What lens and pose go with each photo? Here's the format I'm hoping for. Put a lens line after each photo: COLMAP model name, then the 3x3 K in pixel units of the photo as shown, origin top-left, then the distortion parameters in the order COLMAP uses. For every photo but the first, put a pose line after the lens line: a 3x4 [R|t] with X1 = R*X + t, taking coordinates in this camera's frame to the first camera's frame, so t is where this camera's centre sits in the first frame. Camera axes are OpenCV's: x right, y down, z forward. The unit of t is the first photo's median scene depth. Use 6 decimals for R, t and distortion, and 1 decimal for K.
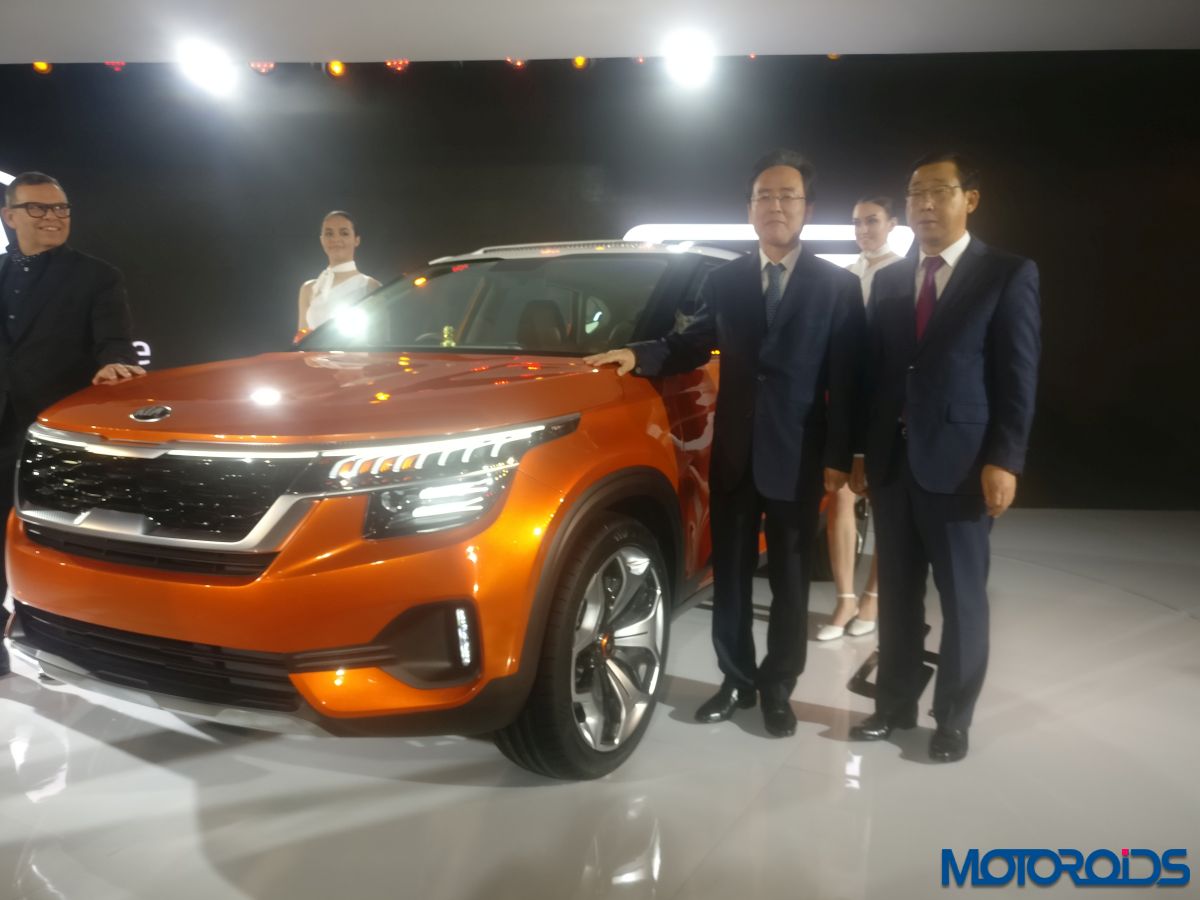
lens RADIAL K [[976.5, 0, 626.6], [0, 976.5, 443.3], [0, 0, 1]] dist [0.007808, 0.001396]
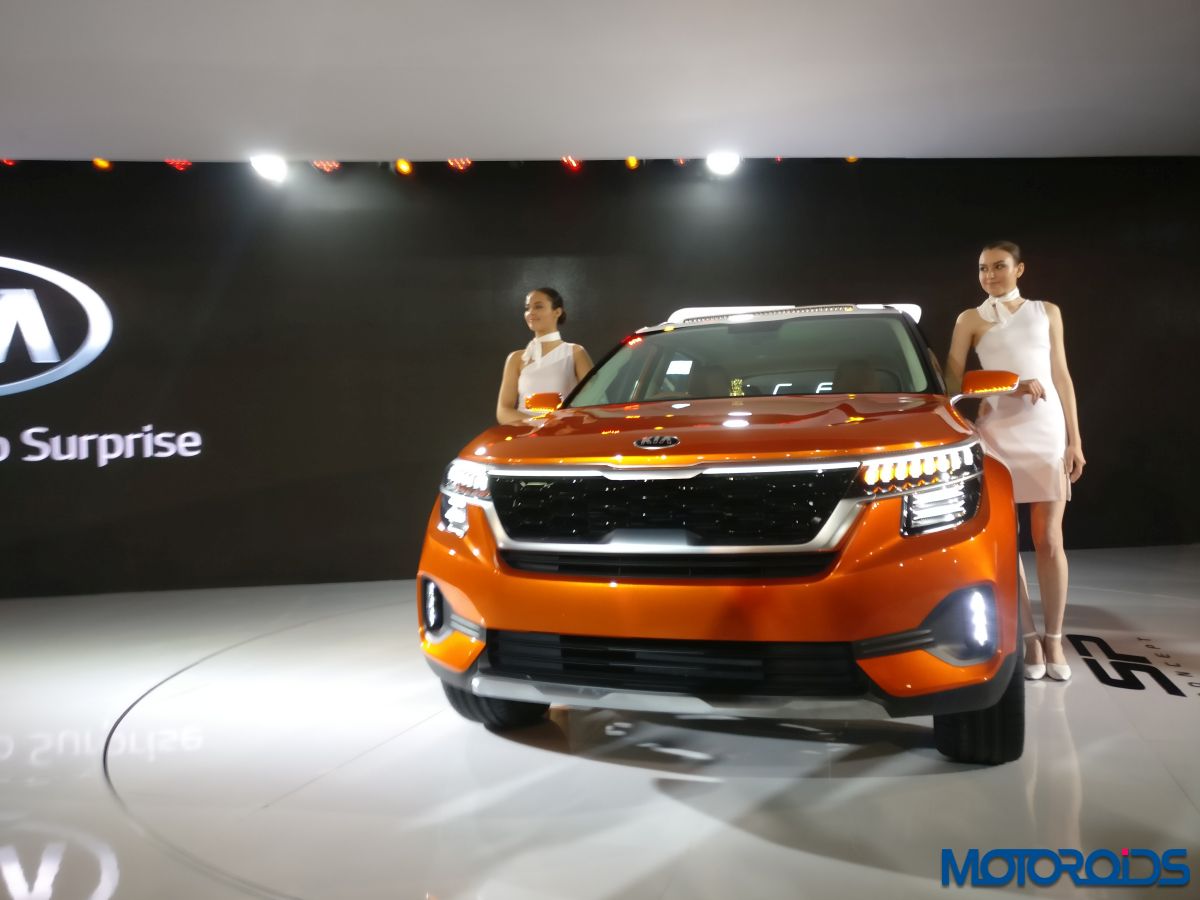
lens RADIAL K [[962.9, 0, 599.0], [0, 962.9, 433.4], [0, 0, 1]] dist [0.010589, 0.006872]
pose [[0.988171, -0.036697, 0.148903, -0.681190], [0.053105, 0.992757, -0.107762, 0.070377], [-0.143870, 0.114394, 0.982962, -0.061261]]
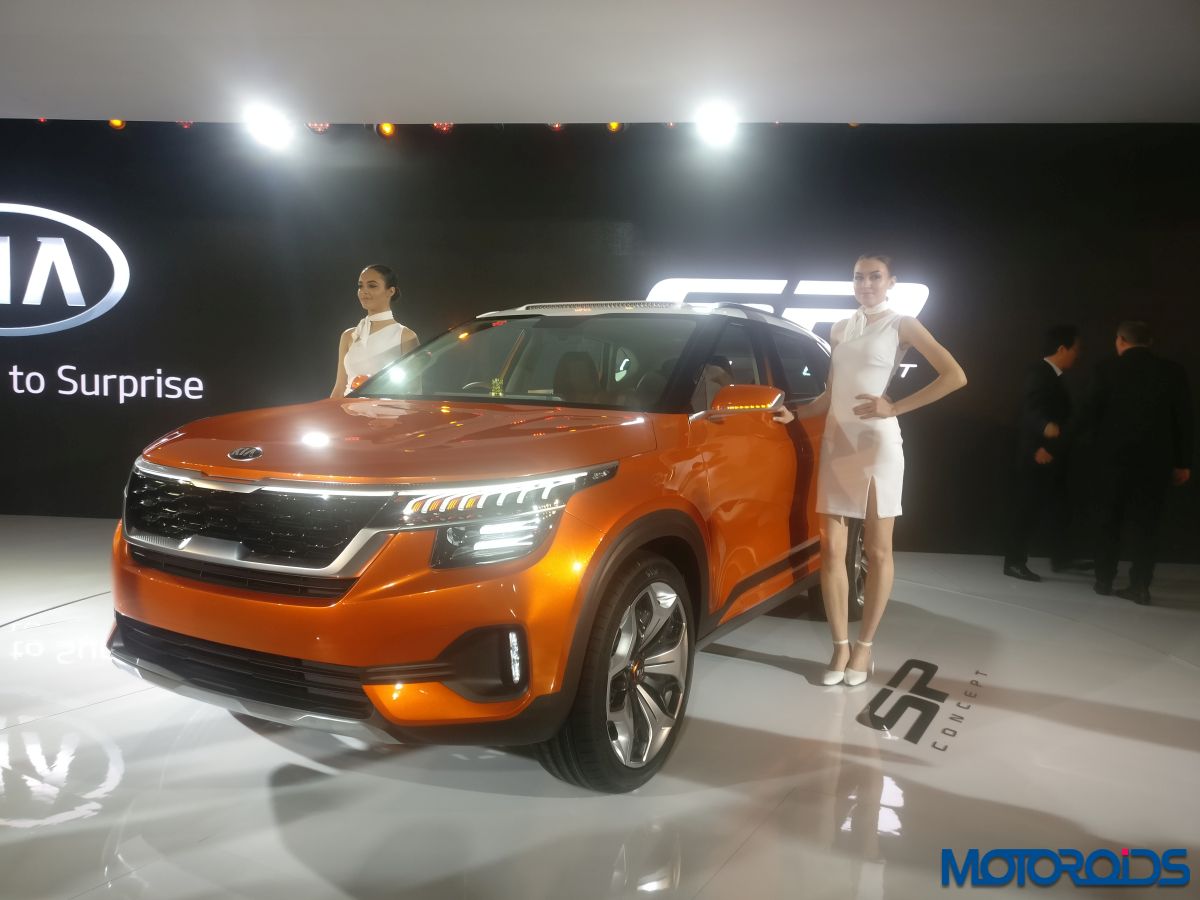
lens RADIAL K [[975.6, 0, 613.3], [0, 975.6, 442.3], [0, 0, 1]] dist [-0.001038, 0.009357]
pose [[0.999251, 0.023578, -0.030678, -0.020601], [-0.024817, 0.998865, -0.040658, -0.007403], [0.029685, 0.041389, 0.998702, -0.123249]]
